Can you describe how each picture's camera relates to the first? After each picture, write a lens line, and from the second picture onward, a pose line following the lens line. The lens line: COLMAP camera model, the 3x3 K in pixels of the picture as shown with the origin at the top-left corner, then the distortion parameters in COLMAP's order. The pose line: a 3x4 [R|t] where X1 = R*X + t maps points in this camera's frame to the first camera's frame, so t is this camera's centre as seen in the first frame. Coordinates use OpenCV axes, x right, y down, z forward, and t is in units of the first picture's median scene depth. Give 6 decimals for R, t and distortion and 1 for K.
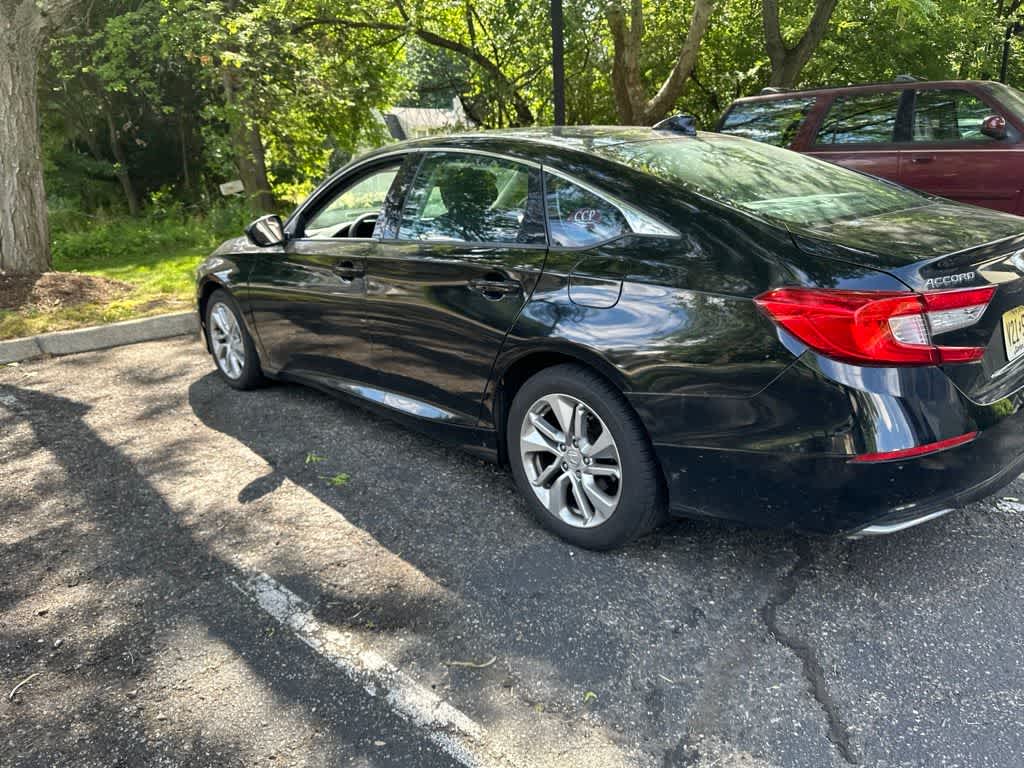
lens RADIAL K [[730.0, 0, 518.9], [0, 730.0, 362.4], [0, 0, 1]] dist [0.018508, -0.025684]
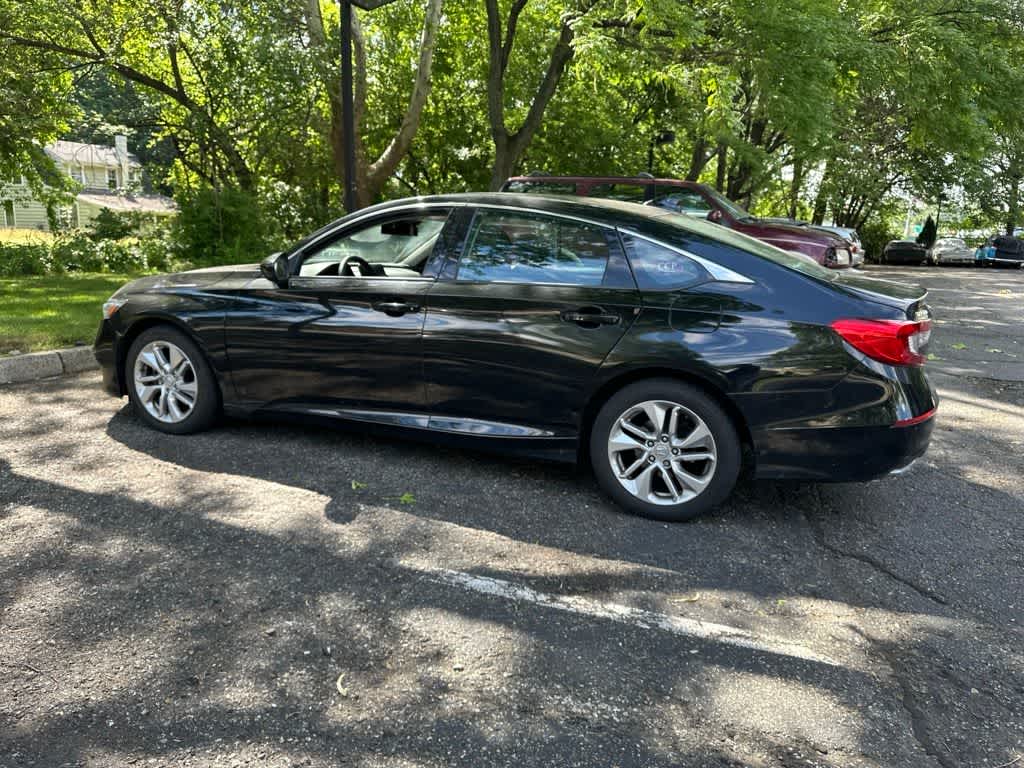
lens RADIAL K [[730.0, 0, 513.3], [0, 730.0, 363.2], [0, 0, 1]] dist [0.018508, -0.025684]
pose [[0.903324, -0.009010, 0.428864, -0.692574], [0.042687, 0.996705, -0.068973, 0.052199], [-0.426829, 0.080612, 0.900732, -0.061547]]
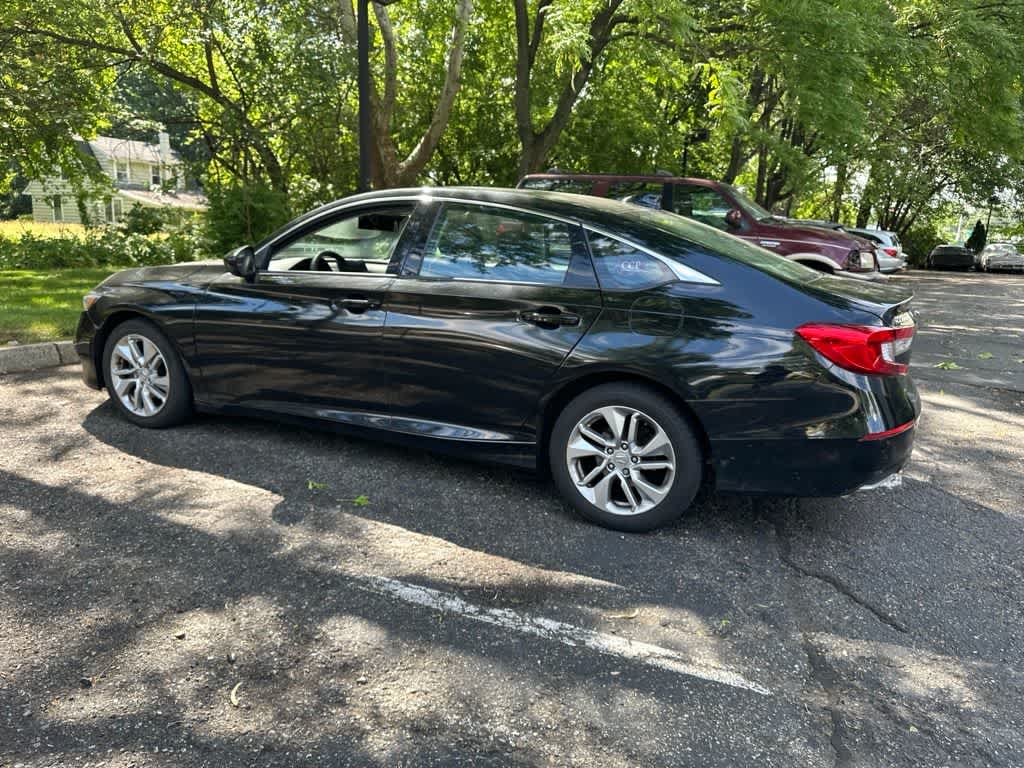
lens RADIAL K [[730.0, 0, 514.1], [0, 730.0, 372.6], [0, 0, 1]] dist [0.018508, -0.025684]
pose [[0.923822, 0.004818, 0.382791, -0.548127], [0.018936, 0.998122, -0.058265, 0.052368], [-0.382353, 0.061075, 0.921996, -0.075599]]
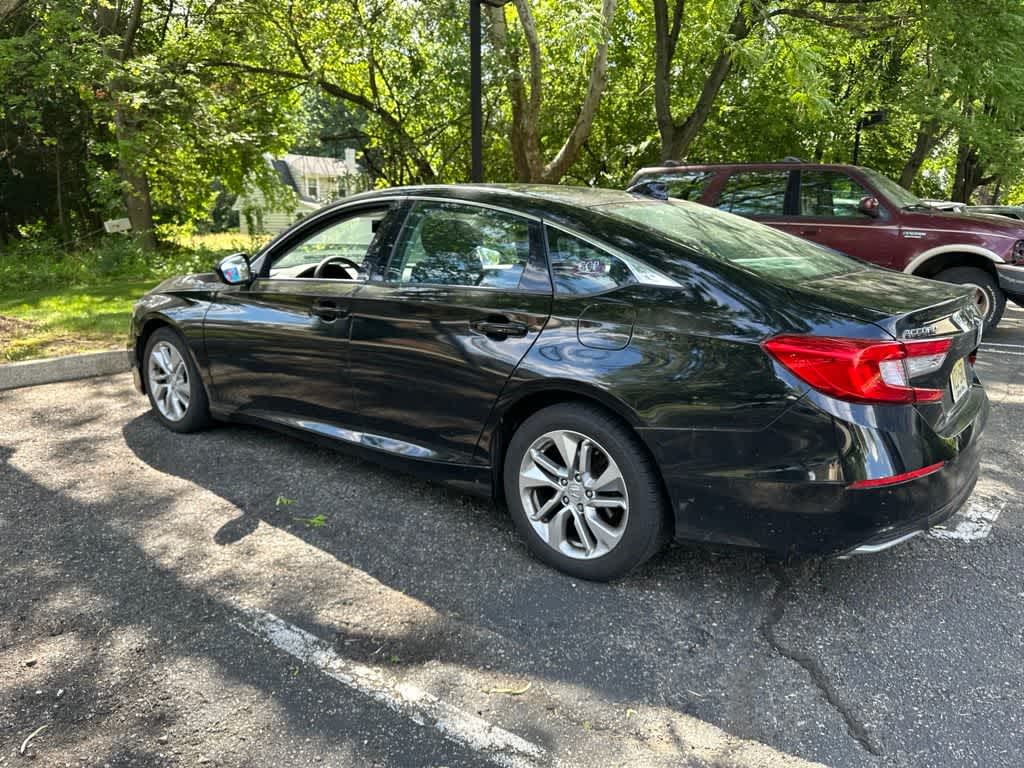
lens RADIAL K [[730.0, 0, 520.0], [0, 730.0, 358.6], [0, 0, 1]] dist [0.018508, -0.025684]
pose [[0.986721, 0.021279, 0.161023, -0.173012], [-0.008754, 0.996907, -0.078098, 0.020776], [-0.162187, 0.075652, 0.983856, -0.039118]]
